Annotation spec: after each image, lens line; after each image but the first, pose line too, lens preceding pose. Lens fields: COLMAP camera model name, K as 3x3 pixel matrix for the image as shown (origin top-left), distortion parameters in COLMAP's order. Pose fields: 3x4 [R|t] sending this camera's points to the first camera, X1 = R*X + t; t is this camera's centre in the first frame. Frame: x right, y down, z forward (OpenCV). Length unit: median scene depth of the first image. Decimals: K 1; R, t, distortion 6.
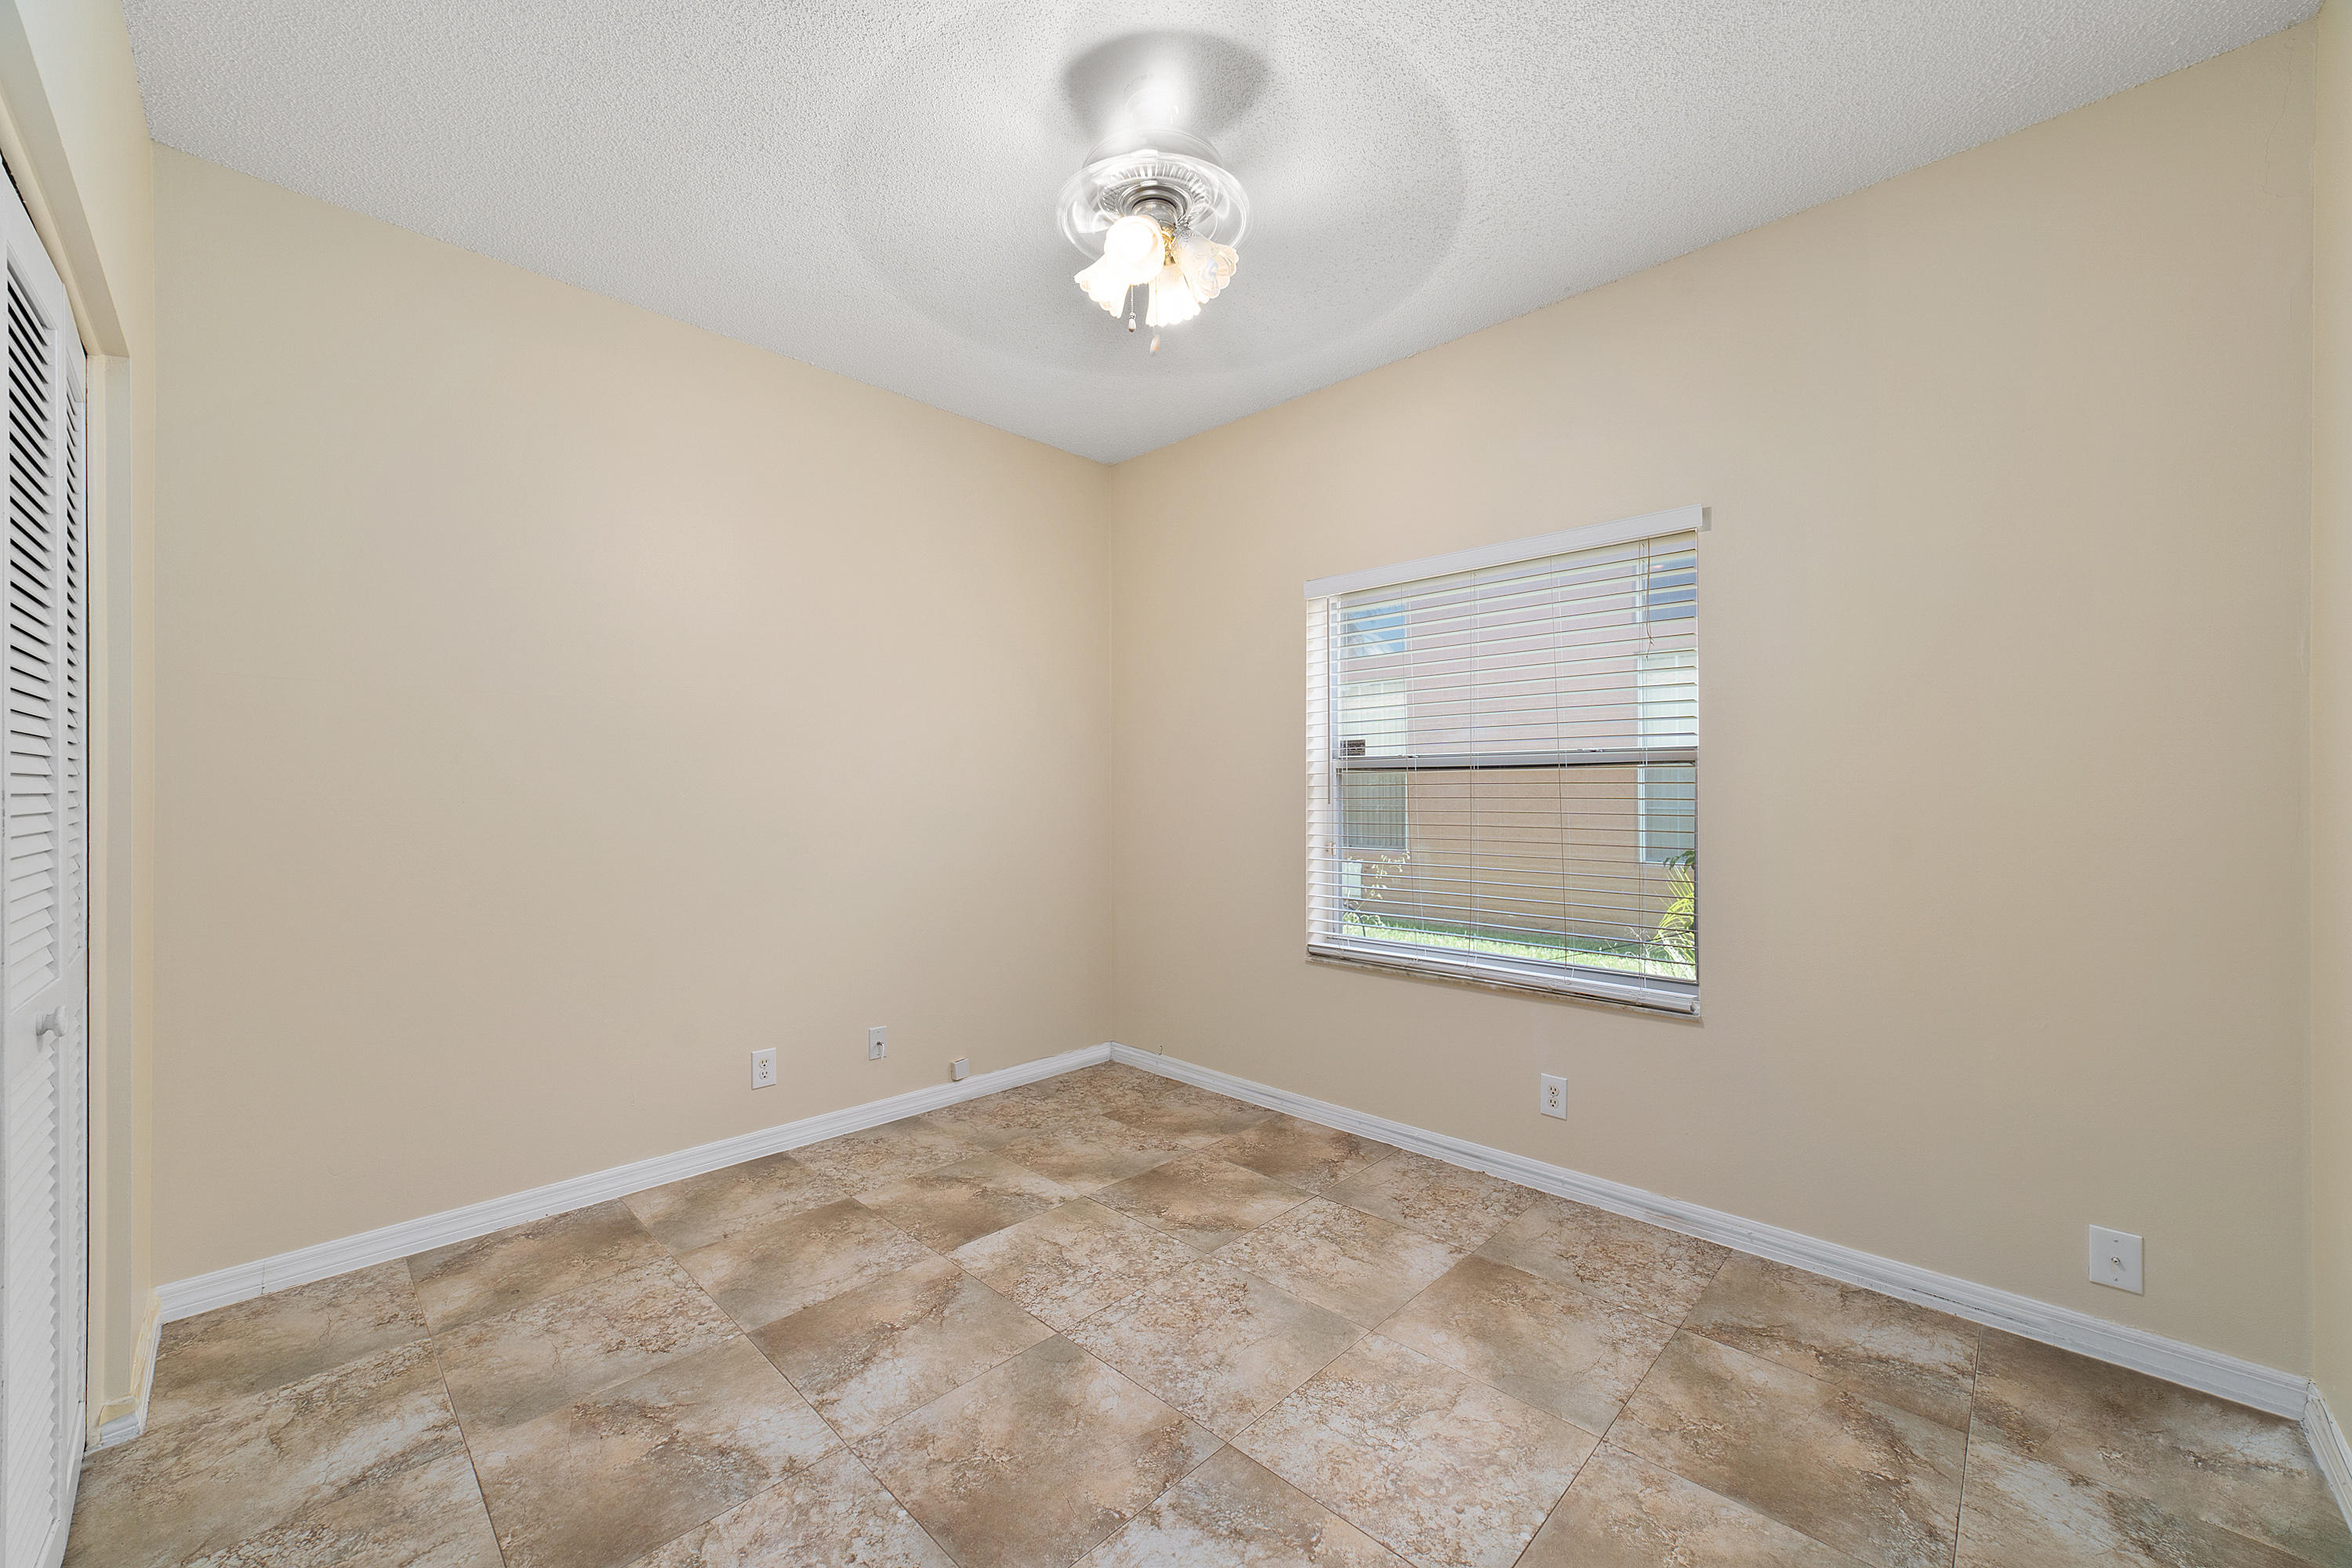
lens RADIAL K [[905.2, 0, 1170.7], [0, 905.2, 791.7], [0, 0, 1]] dist [-0.026377, 0.008797]
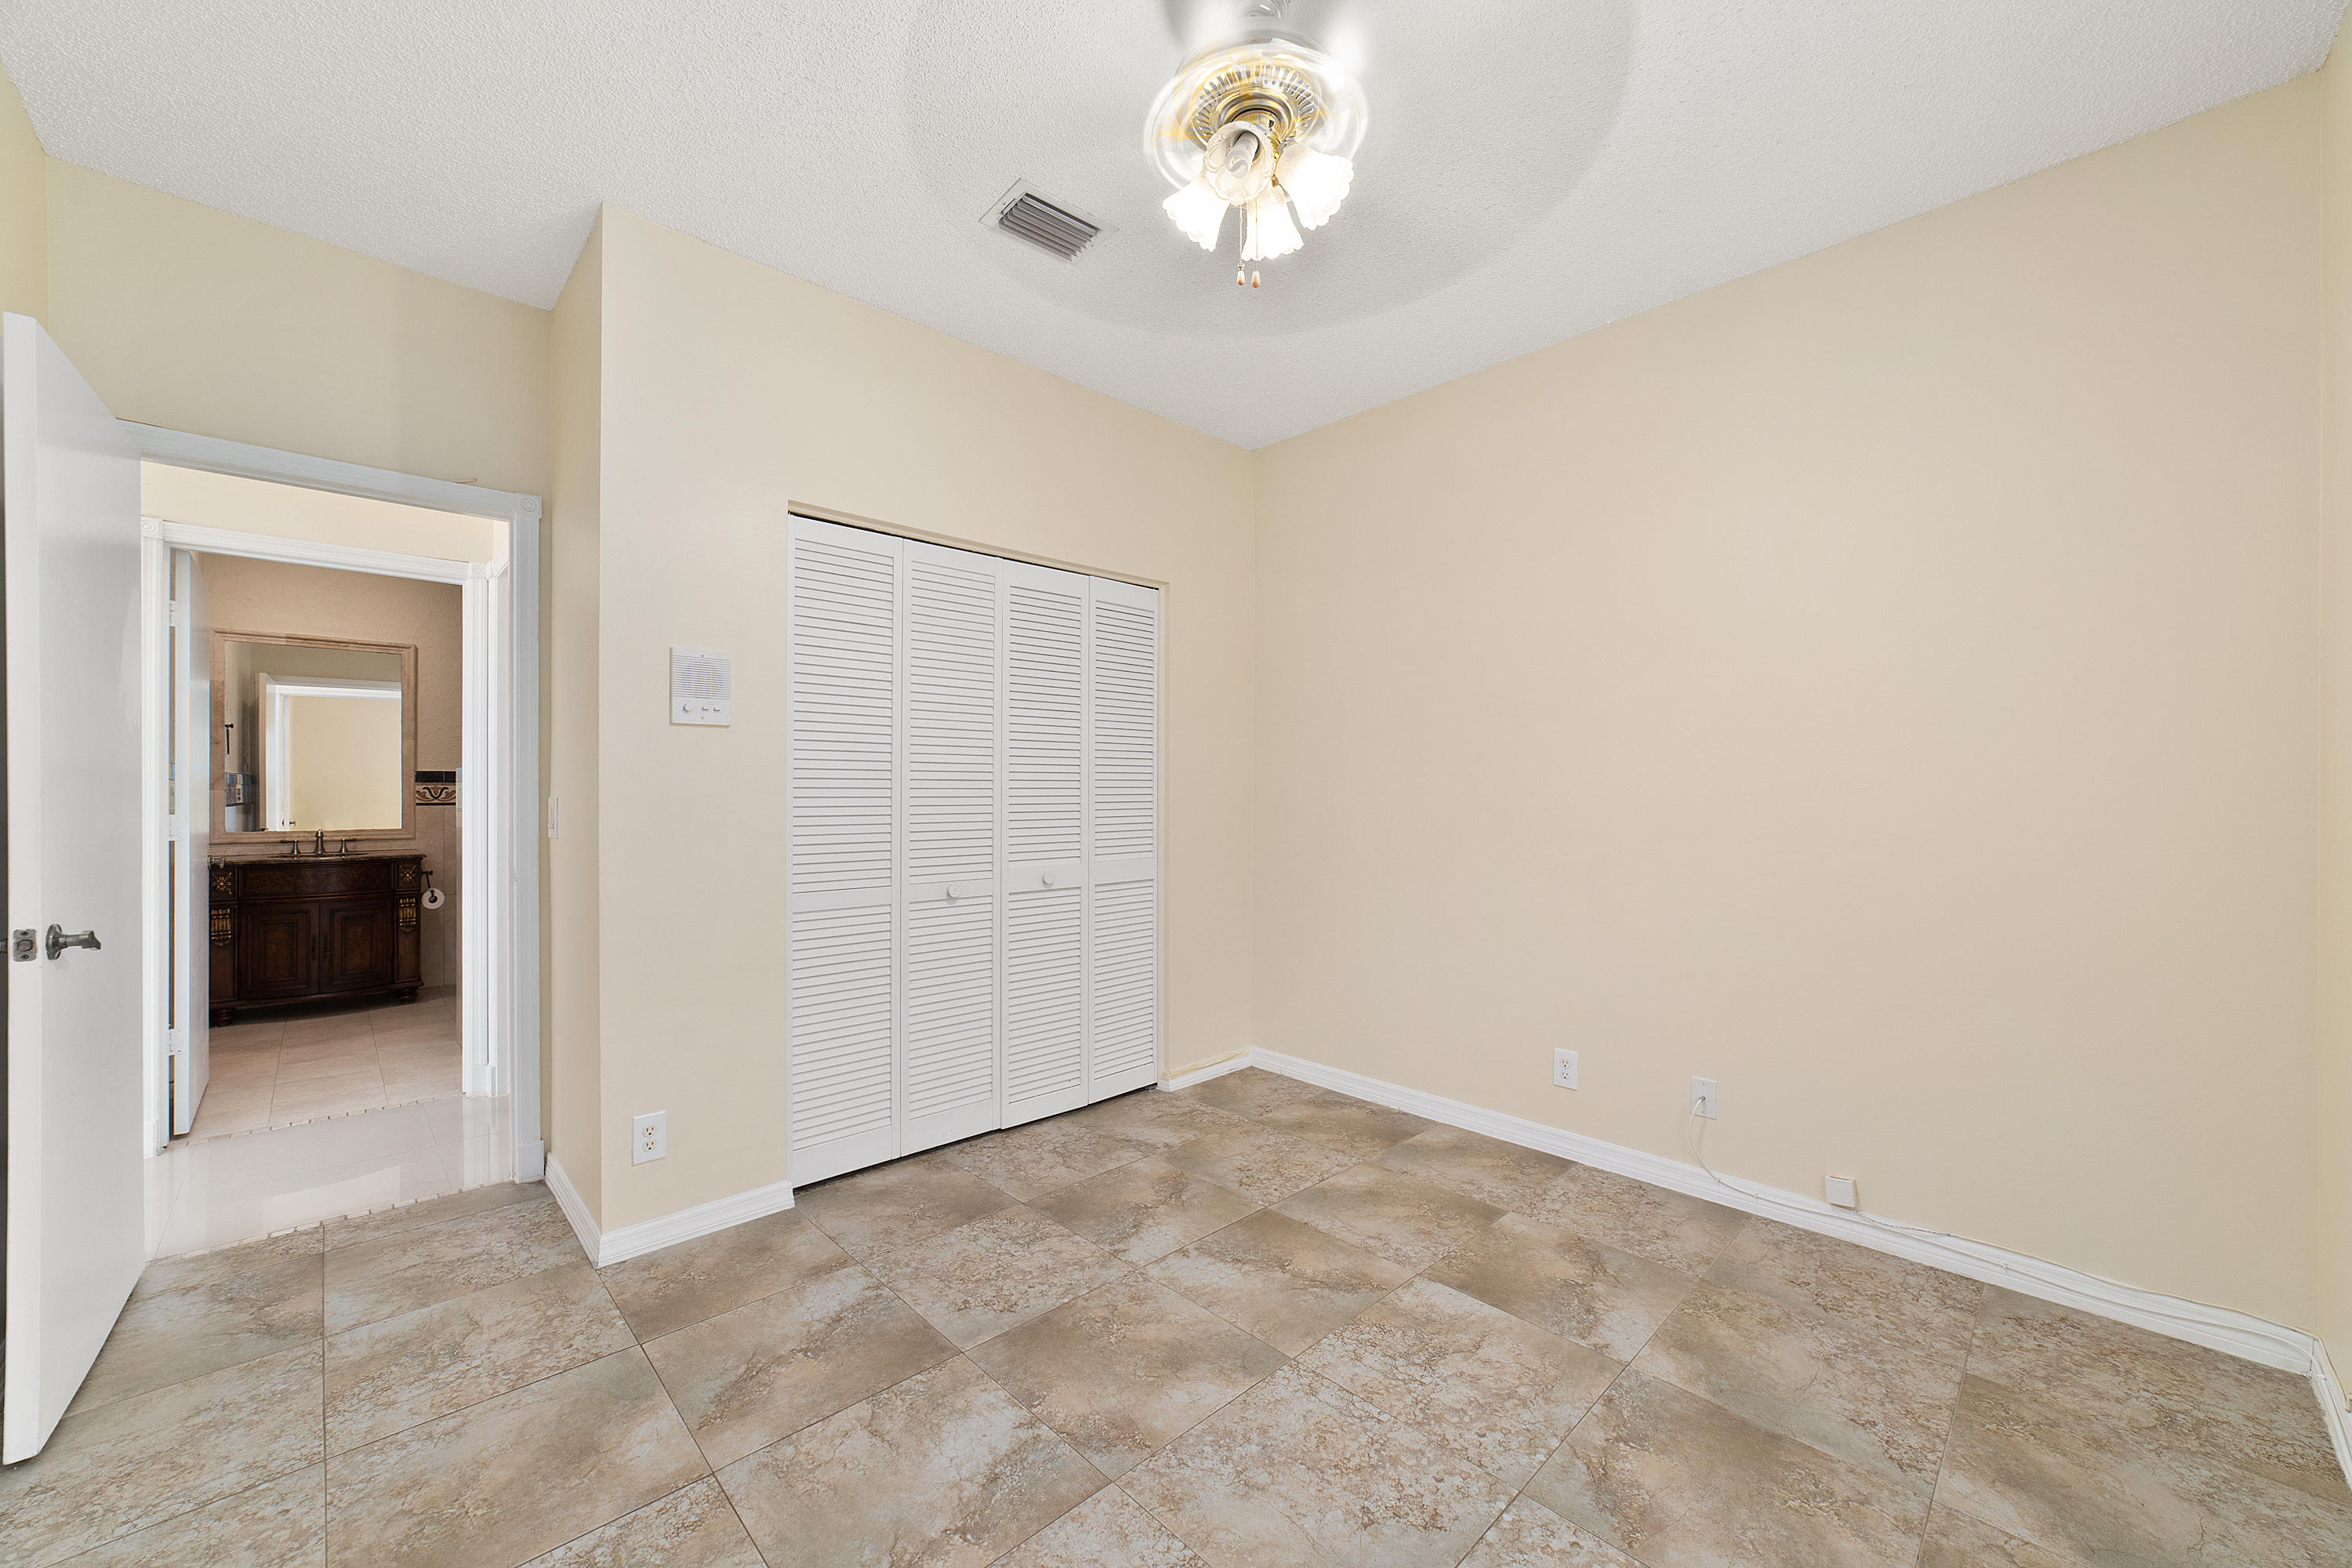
lens RADIAL K [[905.2, 0, 1170.7], [0, 905.2, 791.7], [0, 0, 1]] dist [-0.026377, 0.008797]
pose [[-0.035431, 0.003037, -0.999368, 0.721011], [-0.003604, 0.999988, 0.003167, 0.003631], [0.999366, 0.003714, -0.035419, 0.793997]]
